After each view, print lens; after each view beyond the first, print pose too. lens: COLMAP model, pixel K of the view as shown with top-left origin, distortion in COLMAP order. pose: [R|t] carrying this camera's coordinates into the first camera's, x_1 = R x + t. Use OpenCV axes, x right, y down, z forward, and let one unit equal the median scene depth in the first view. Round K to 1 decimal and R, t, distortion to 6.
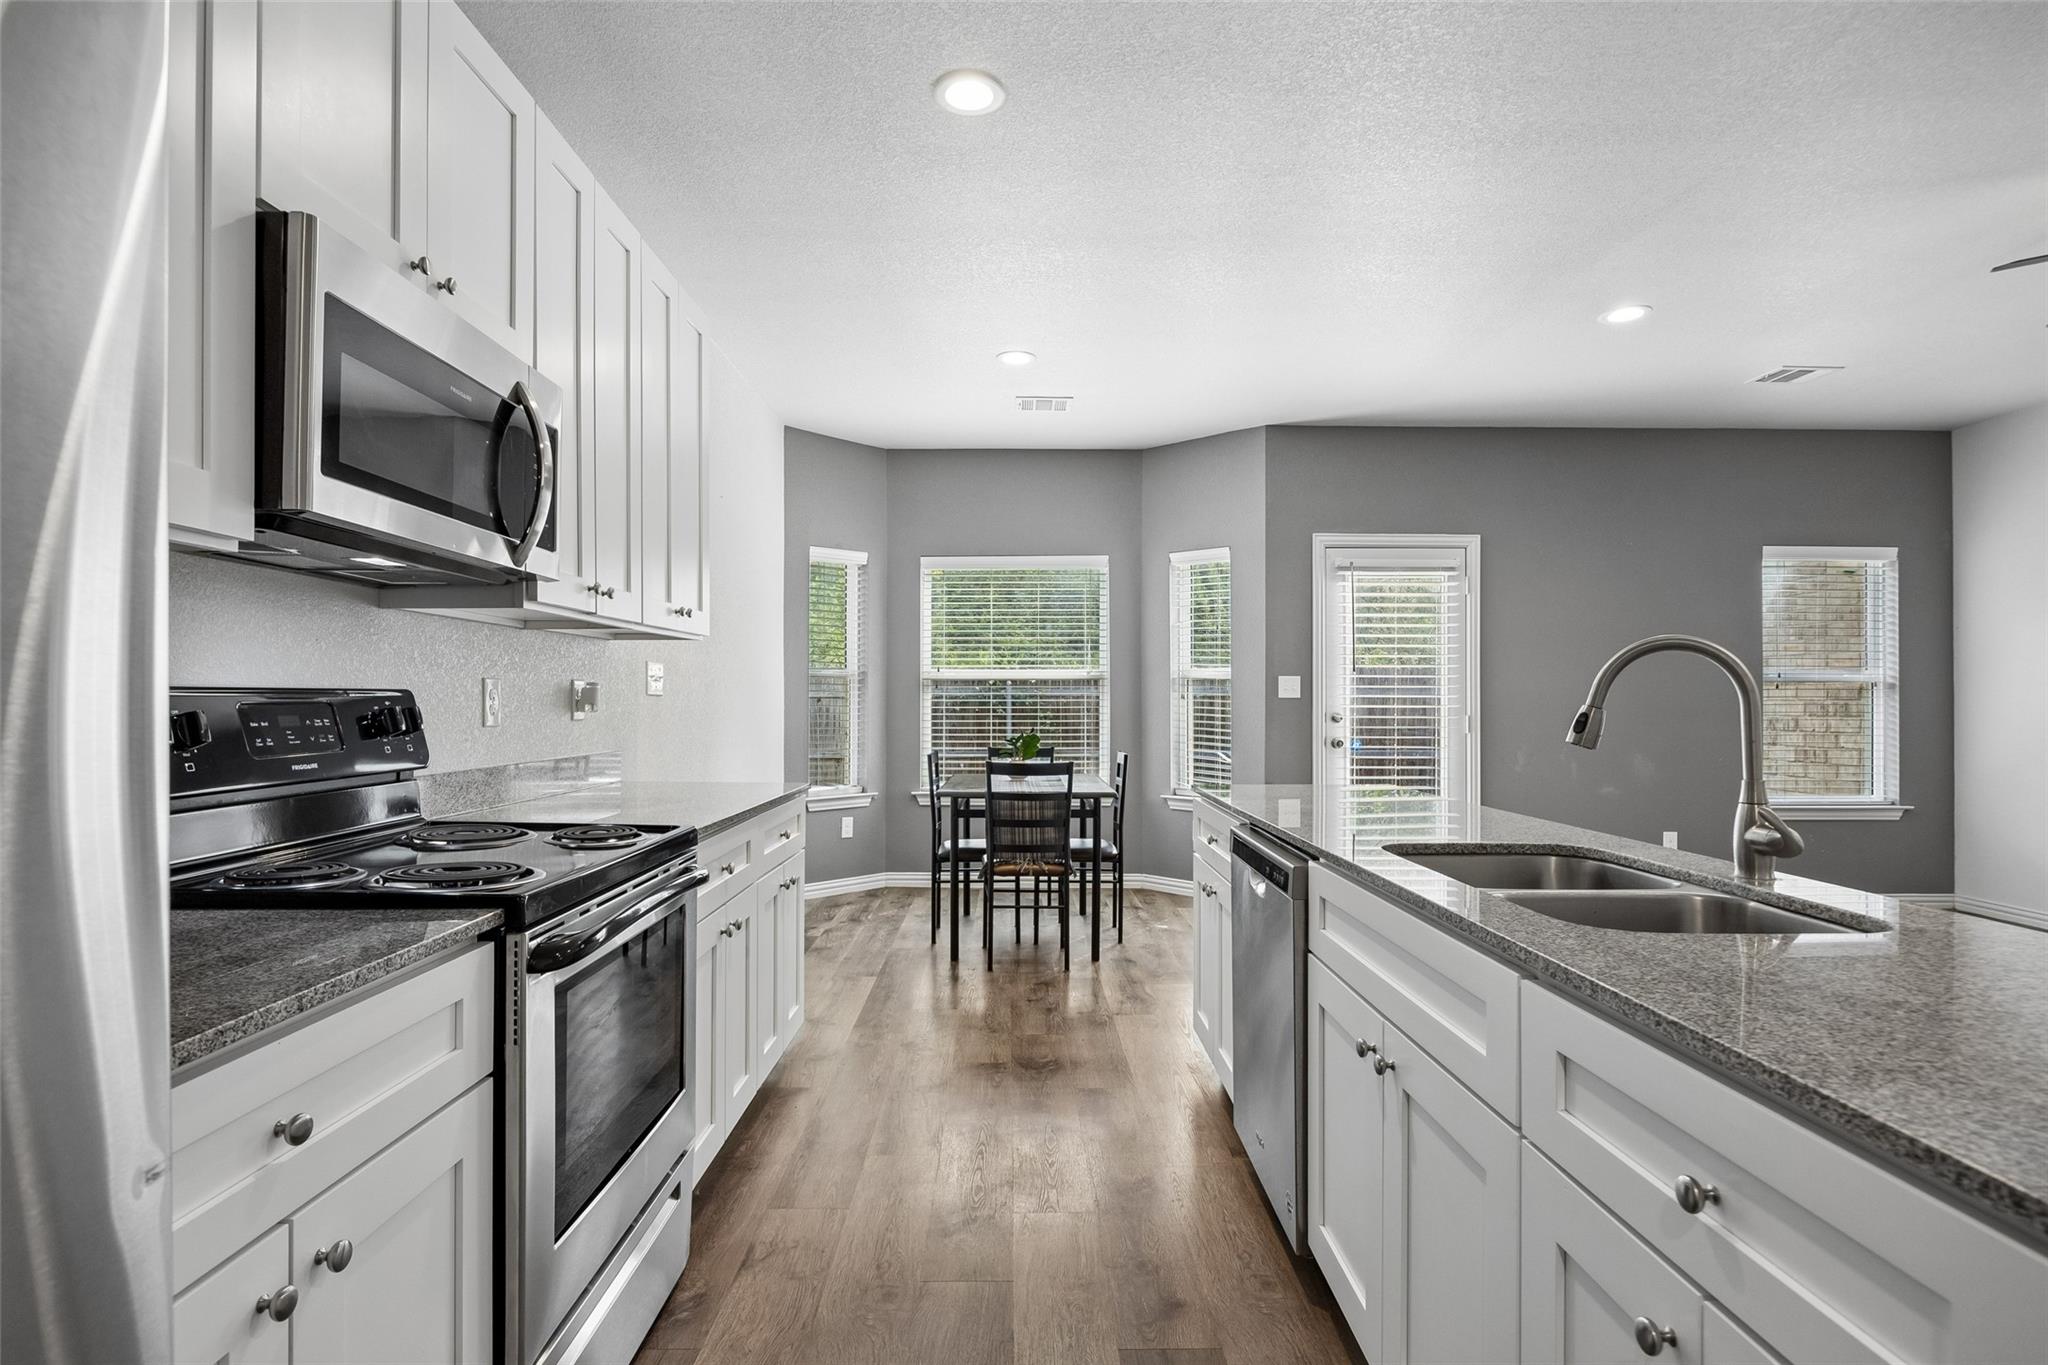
lens RADIAL K [[996.2, 0, 1027.0], [0, 996.2, 702.6], [0, 0, 1]] dist [-0.003828, -0.000655]
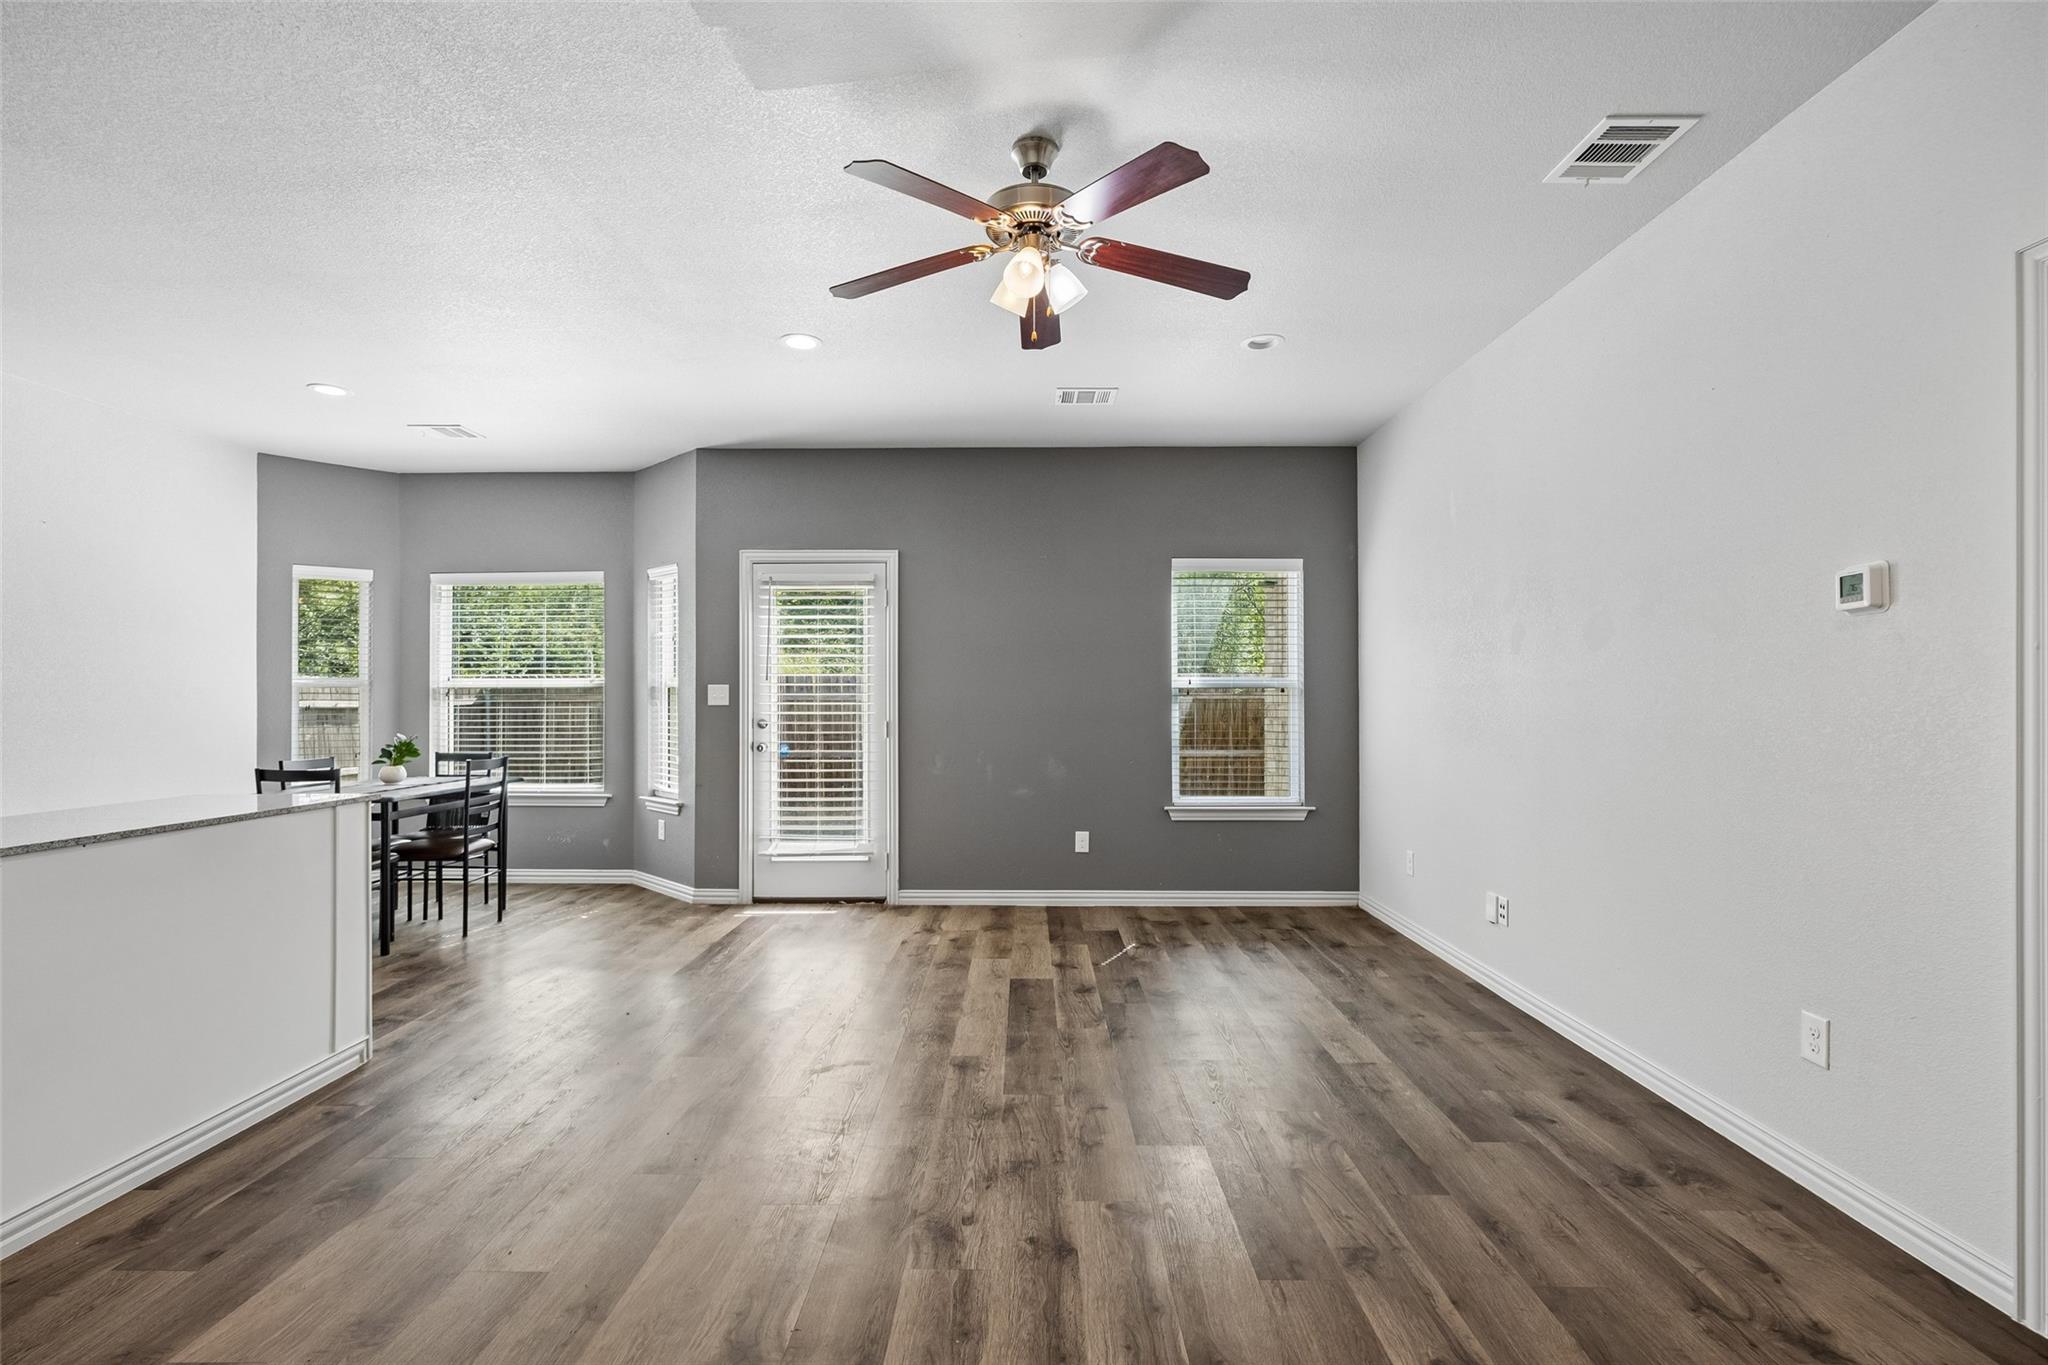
lens RADIAL K [[947.0, 0, 1028.7], [0, 947.0, 702.4], [0, 0, 1]] dist [-0.000115, 0.000498]
pose [[0.999721, -0.003603, -0.023364, 0.613606], [0.003558, 0.999992, -0.001968, -0.004588], [0.023371, 0.001884, 0.999725, -0.000145]]
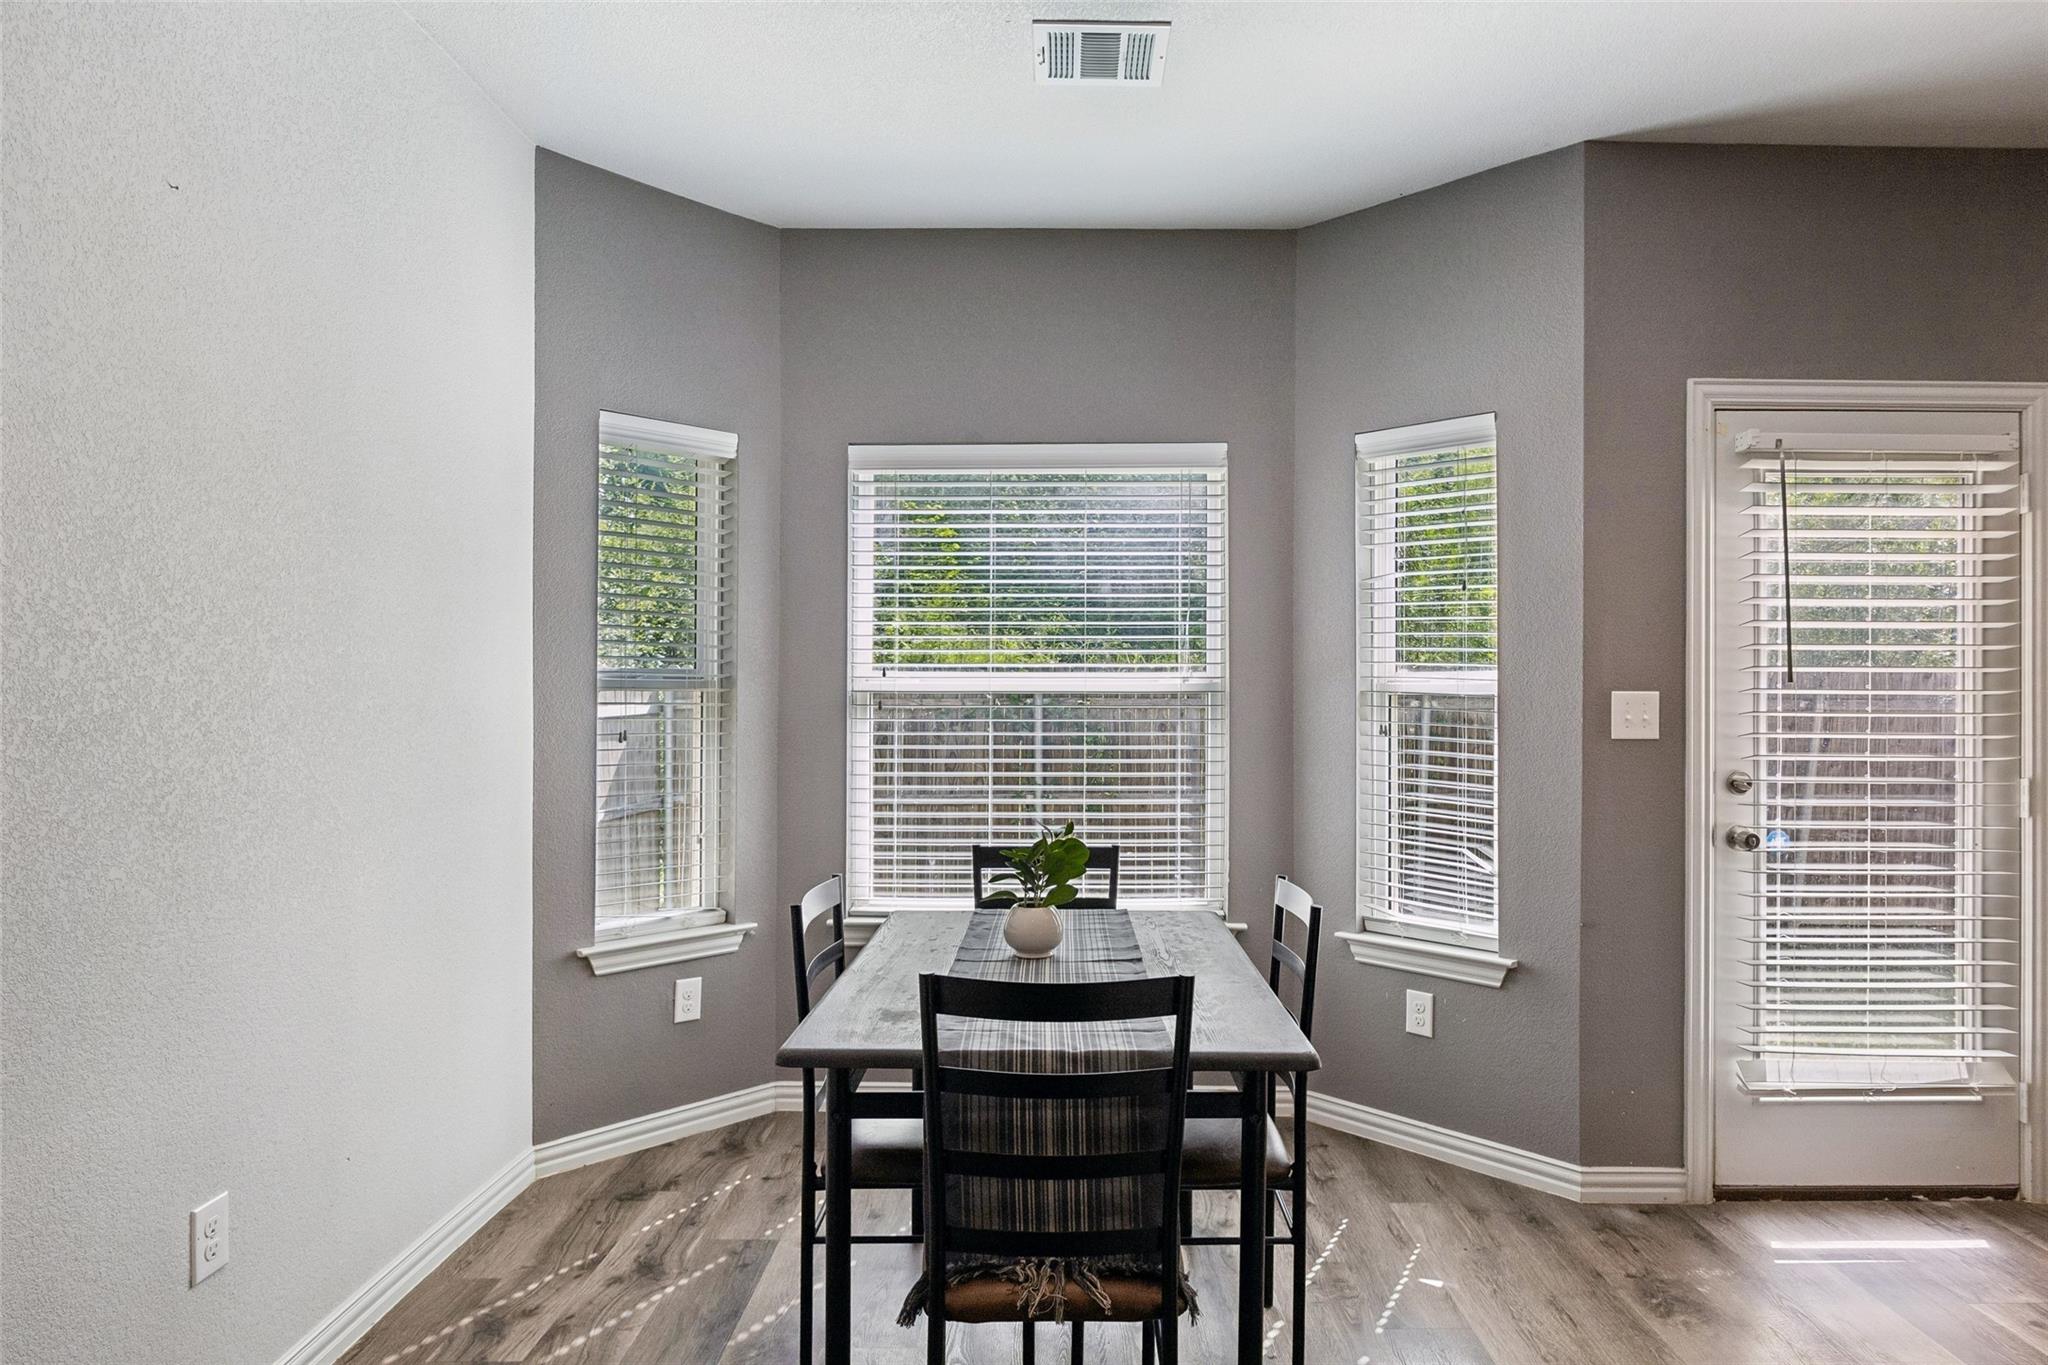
lens RADIAL K [[1168.8, 0, 1065.8], [0, 1168.8, 695.7], [0, 0, 1]] dist [-0.001768, -0.001047]
pose [[0.999992, 0.002330, -0.003189, 0.004690], [-0.002351, 0.999976, -0.006507, -0.020231], [0.003174, 0.006515, 0.999974, 0.461914]]
